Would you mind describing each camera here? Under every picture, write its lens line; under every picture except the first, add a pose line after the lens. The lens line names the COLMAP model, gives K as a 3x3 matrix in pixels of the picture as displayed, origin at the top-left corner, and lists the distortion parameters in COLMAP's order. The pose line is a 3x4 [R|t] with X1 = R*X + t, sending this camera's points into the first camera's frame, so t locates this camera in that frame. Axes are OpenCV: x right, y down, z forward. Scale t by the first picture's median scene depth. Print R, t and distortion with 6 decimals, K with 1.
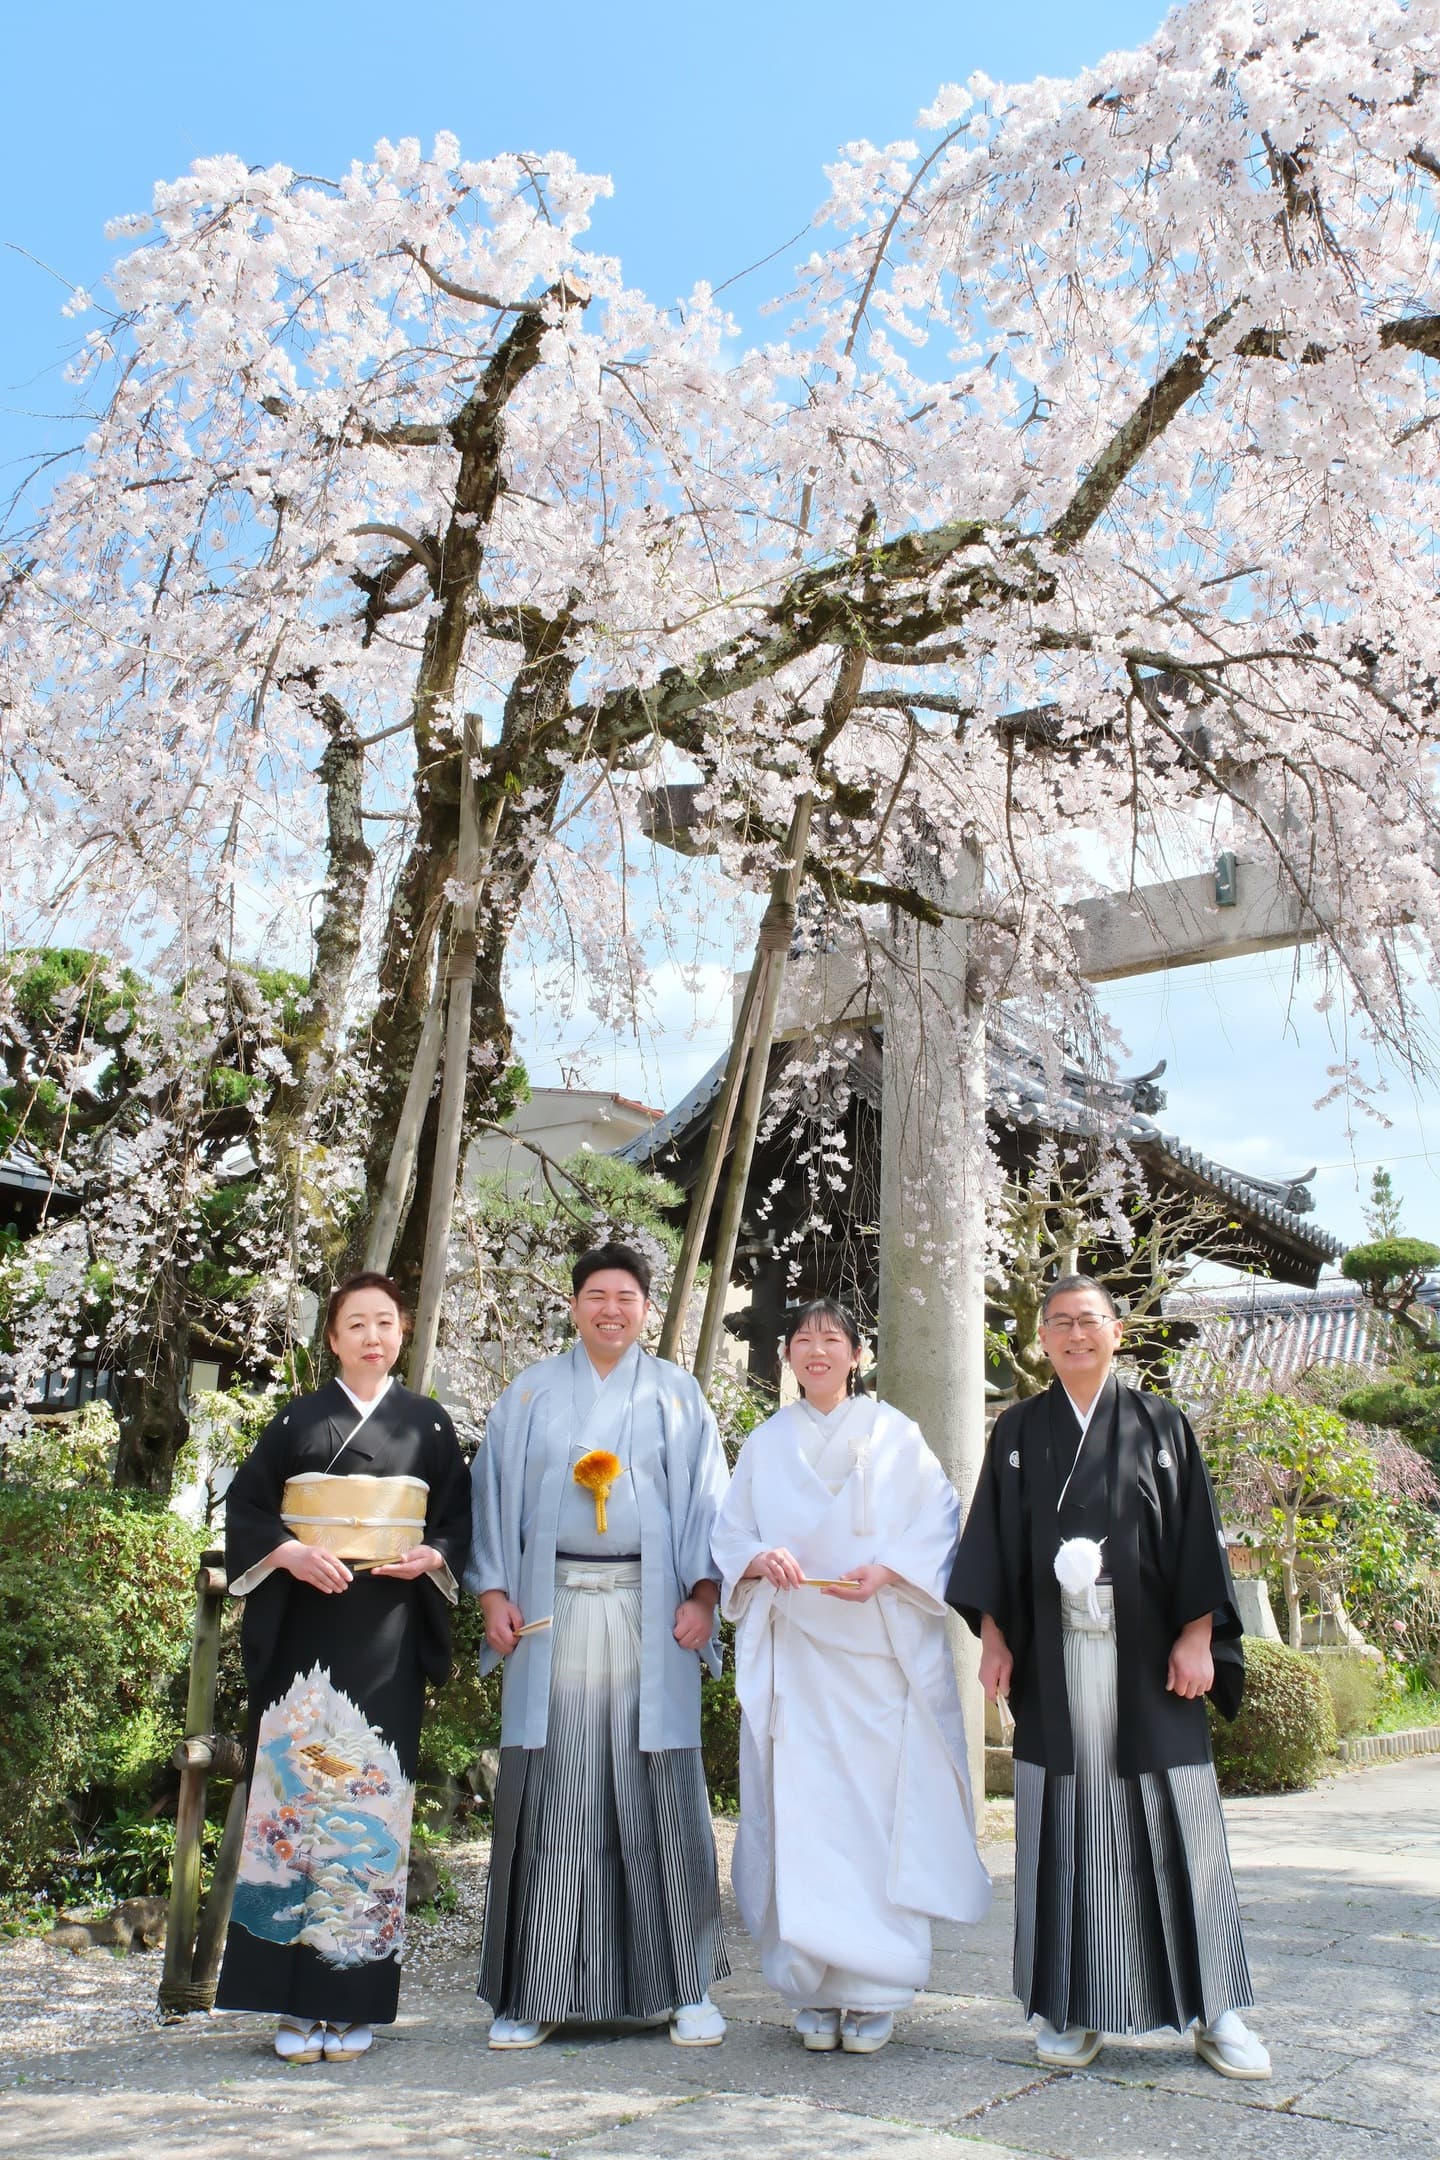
lens RADIAL K [[1526.5, 0, 735.6], [0, 1526.5, 1042.8], [0, 0, 1]] dist [-0.060492, 0.030440]
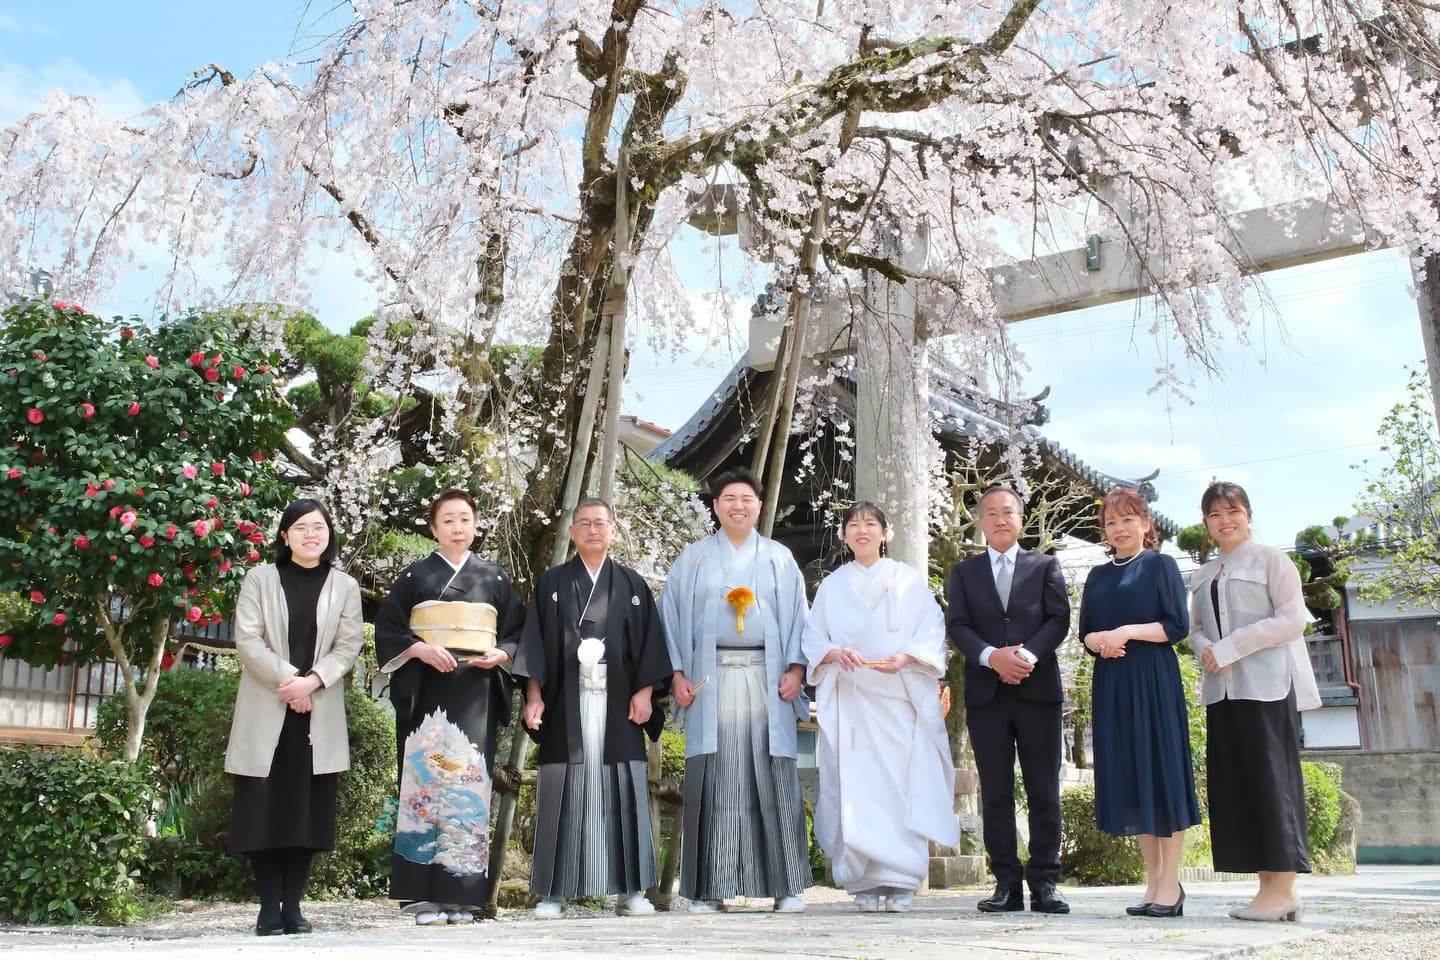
lens RADIAL K [[1395.2, 0, 720.0], [0, 1395.2, 480.0], [0, 0, 1]] dist [-0.015362, -0.440530]
pose [[0.998544, -0.013994, 0.052106, -0.127253], [0.010855, 0.998137, 0.060047, 0.032764], [-0.052849, -0.059394, 0.996835, -0.381076]]
